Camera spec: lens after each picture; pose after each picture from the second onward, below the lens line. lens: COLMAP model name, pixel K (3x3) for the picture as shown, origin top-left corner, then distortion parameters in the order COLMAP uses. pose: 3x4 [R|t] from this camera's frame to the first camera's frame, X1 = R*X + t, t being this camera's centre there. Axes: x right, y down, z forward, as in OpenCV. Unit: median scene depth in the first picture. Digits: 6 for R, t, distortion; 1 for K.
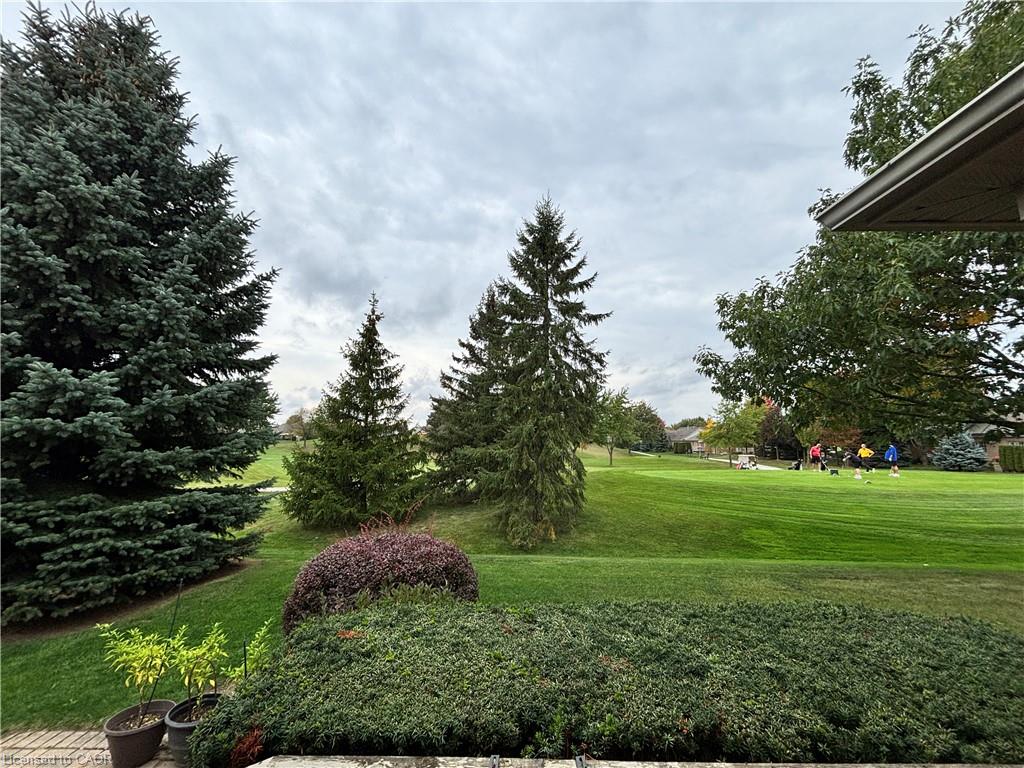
lens RADIAL K [[408.2, 0, 513.0], [0, 408.2, 387.4], [0, 0, 1]] dist [0.002257, -0.000415]
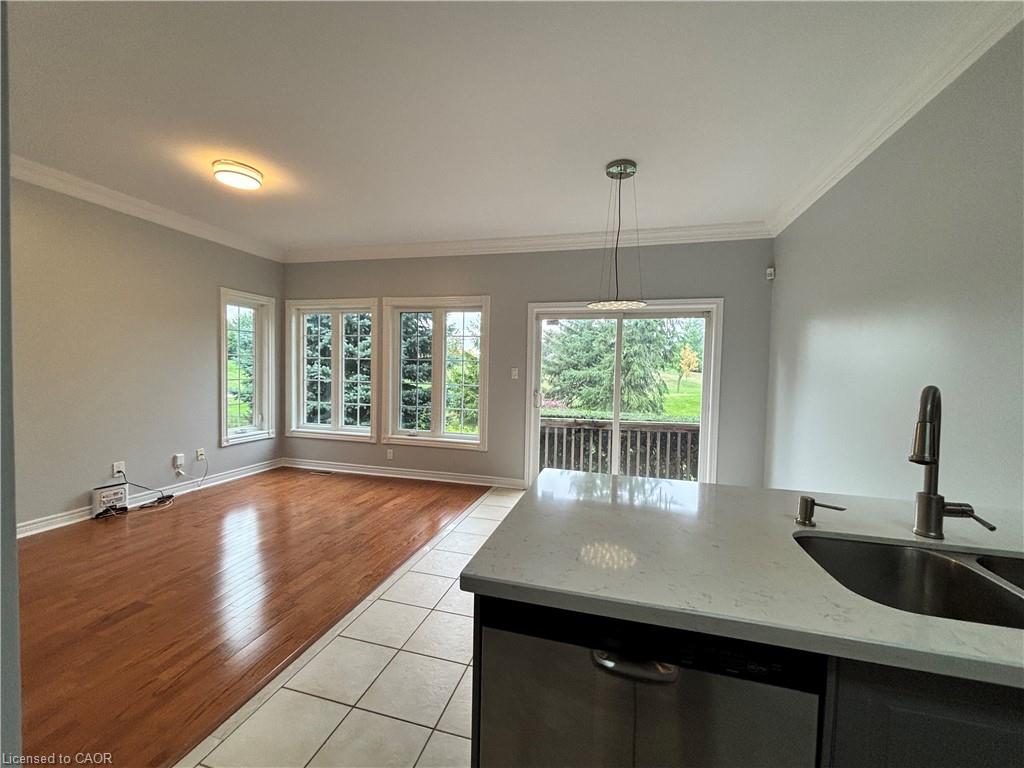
lens RADIAL K [[412.8, 0, 512.0], [0, 412.8, 384.0], [0, 0, 1]] dist [0.006460, 0.000216]
pose [[0.966204, 0.021922, -0.256845, 0.069040], [0.019810, 0.987116, 0.158773, -0.042333], [0.257016, -0.158495, 0.953322, -0.553509]]
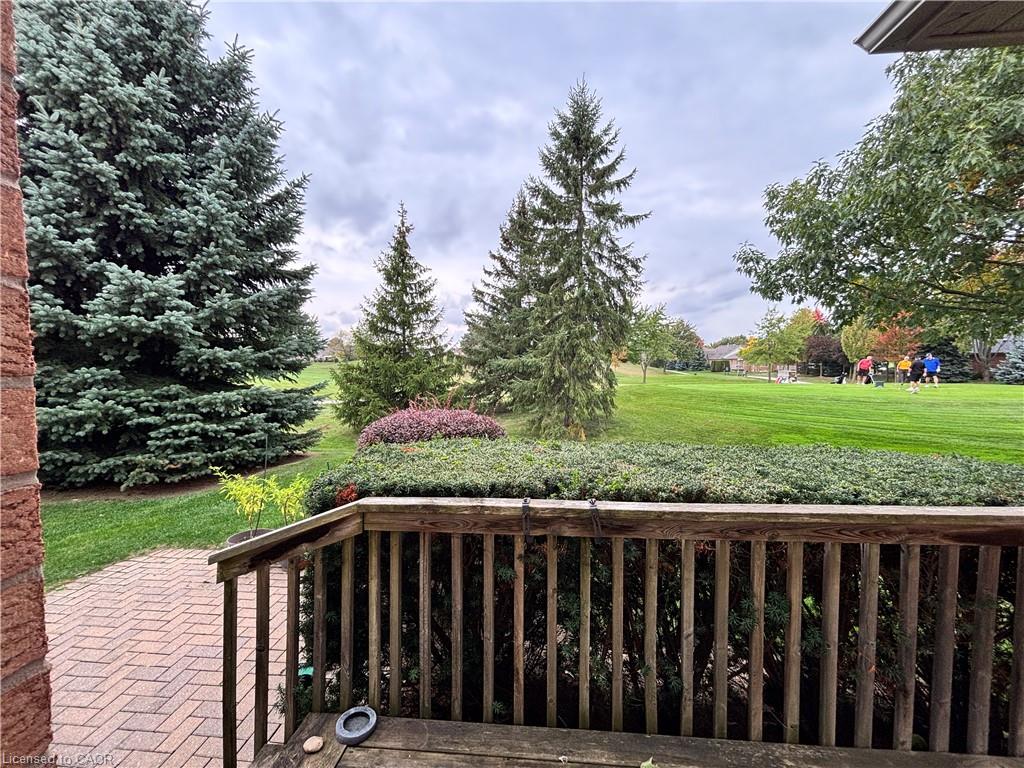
lens RADIAL K [[408.9, 0, 513.3], [0, 408.9, 387.6], [0, 0, 1]] dist [-0.000533, 0.000220]
pose [[0.996745, -0.002978, -0.080560, 0.002898], [0.018022, 0.982256, 0.186677, 0.044203], [0.078575, -0.187521, 0.979113, -0.035283]]
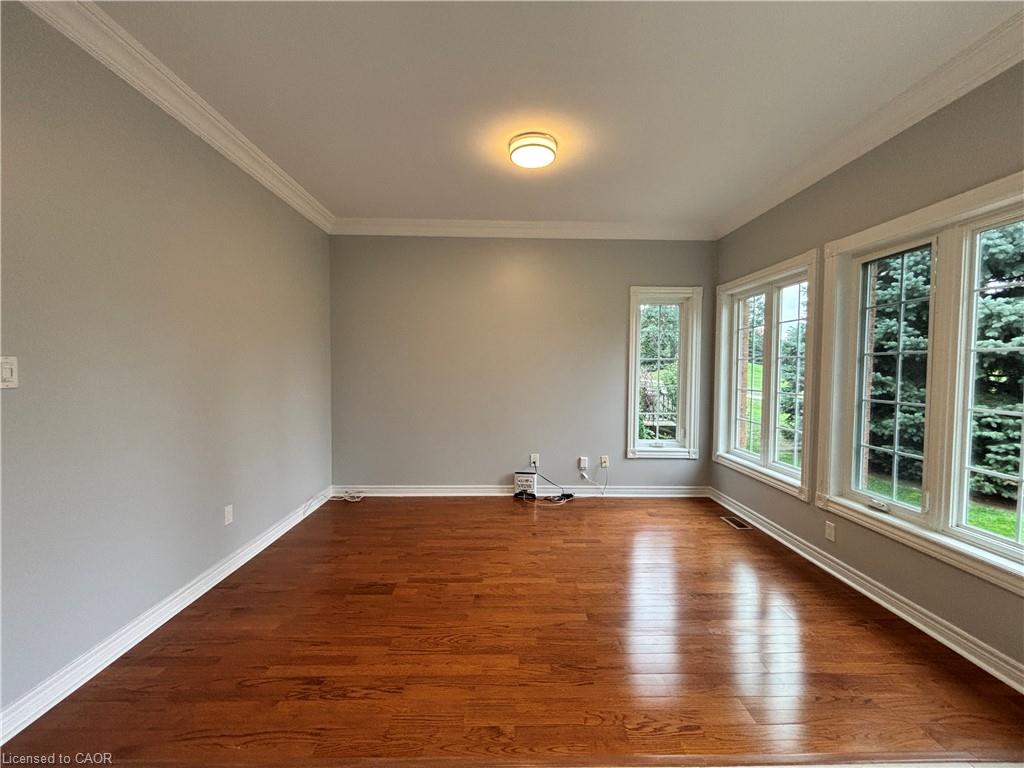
lens RADIAL K [[412.8, 0, 512.0], [0, 412.8, 384.0], [0, 0, 1]] dist [0.006460, 0.000216]
pose [[0.031386, 0.030321, -0.999047, 0.060427], [0.120773, 0.992101, 0.033904, -0.006480], [0.992184, -0.121722, 0.027476, -0.292353]]
